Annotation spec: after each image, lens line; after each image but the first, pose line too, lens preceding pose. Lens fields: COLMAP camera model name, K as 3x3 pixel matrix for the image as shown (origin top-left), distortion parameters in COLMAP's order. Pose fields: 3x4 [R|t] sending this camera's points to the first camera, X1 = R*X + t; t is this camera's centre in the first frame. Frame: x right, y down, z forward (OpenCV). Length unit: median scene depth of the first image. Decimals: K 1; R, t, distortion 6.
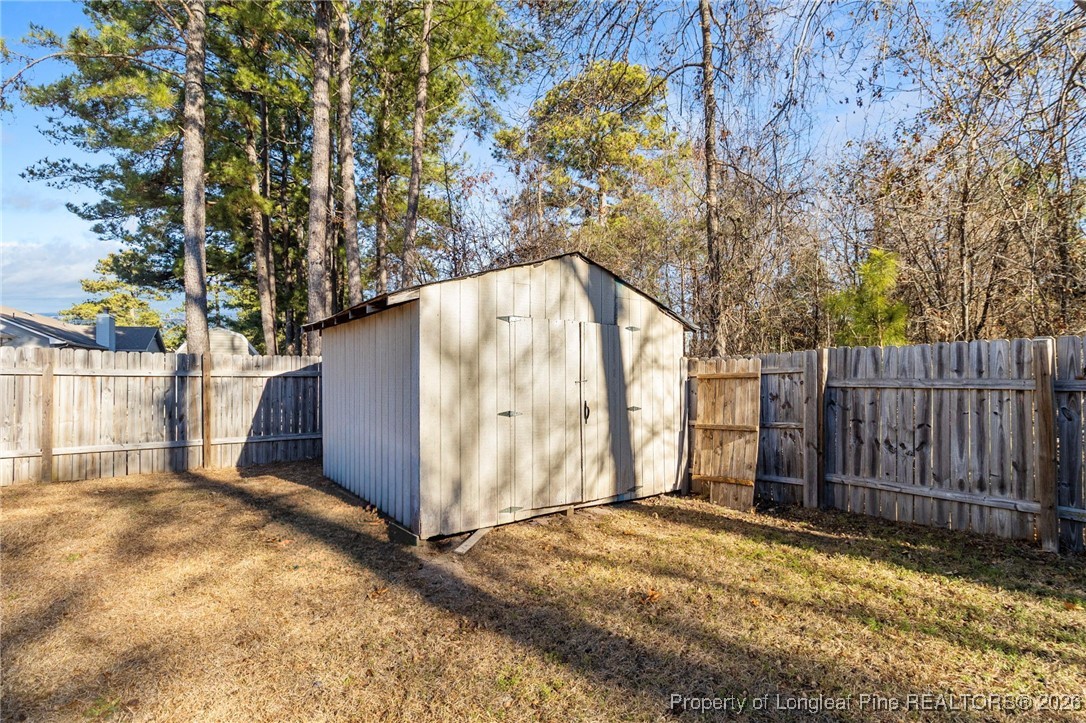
lens RADIAL K [[509.9, 0, 535.2], [0, 509.9, 363.3], [0, 0, 1]] dist [0.003573, -0.000689]
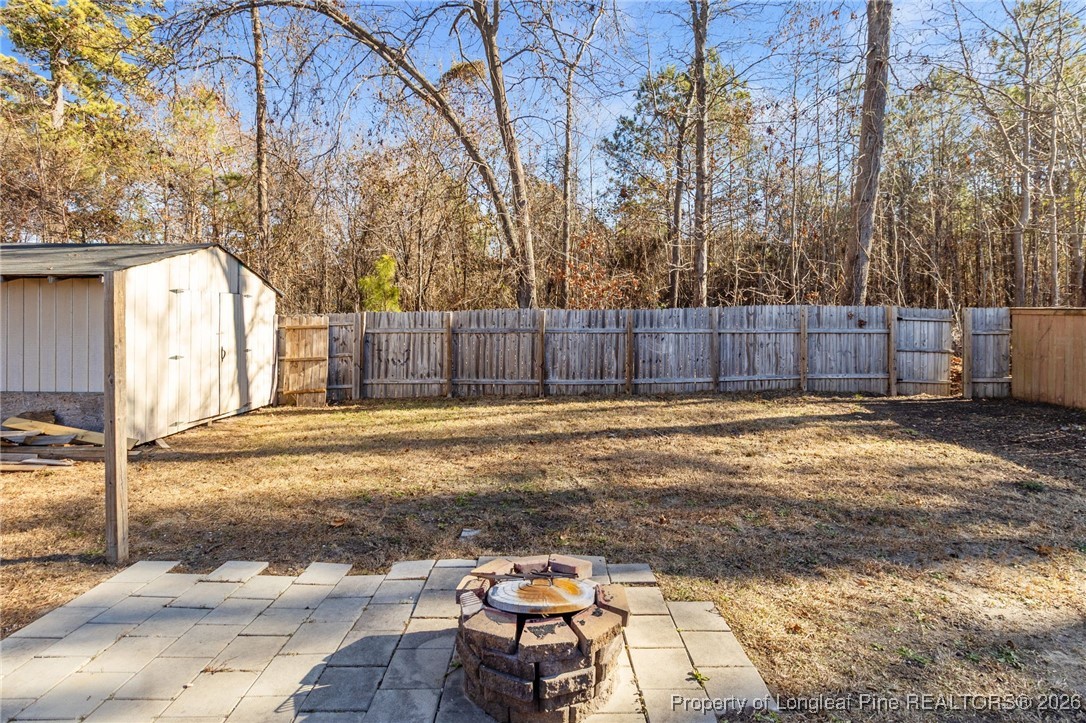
lens RADIAL K [[509.9, 0, 549.0], [0, 509.9, 309.6], [0, 0, 1]] dist [0.003573, -0.000689]
pose [[0.576296, 0.010807, 0.817170, -0.546733], [-0.023139, 0.999727, 0.003097, -0.058109], [-0.816914, -0.020694, 0.576389, -0.598786]]
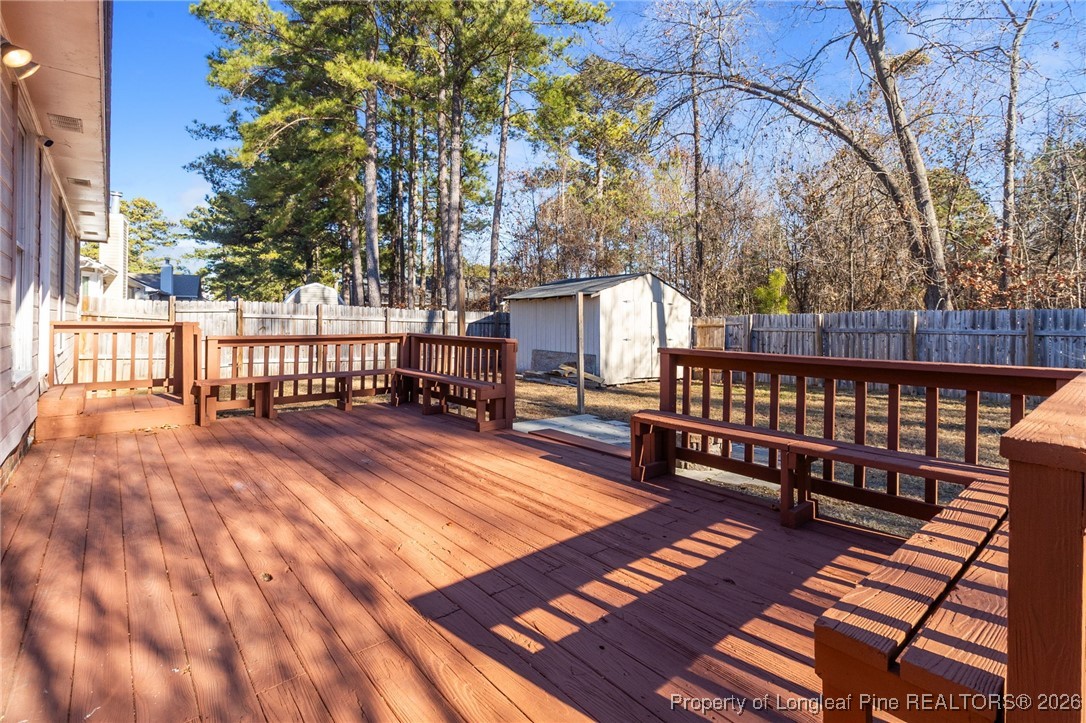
lens RADIAL K [[509.9, 0, 542.1], [0, 509.9, 309.9], [0, 0, 1]] dist [0.003573, -0.000689]
pose [[0.997795, 0.013871, 0.064905, -0.556992], [-0.013845, 0.999904, -0.000846, -0.034975], [-0.064911, -0.000054, 0.997891, -1.301822]]
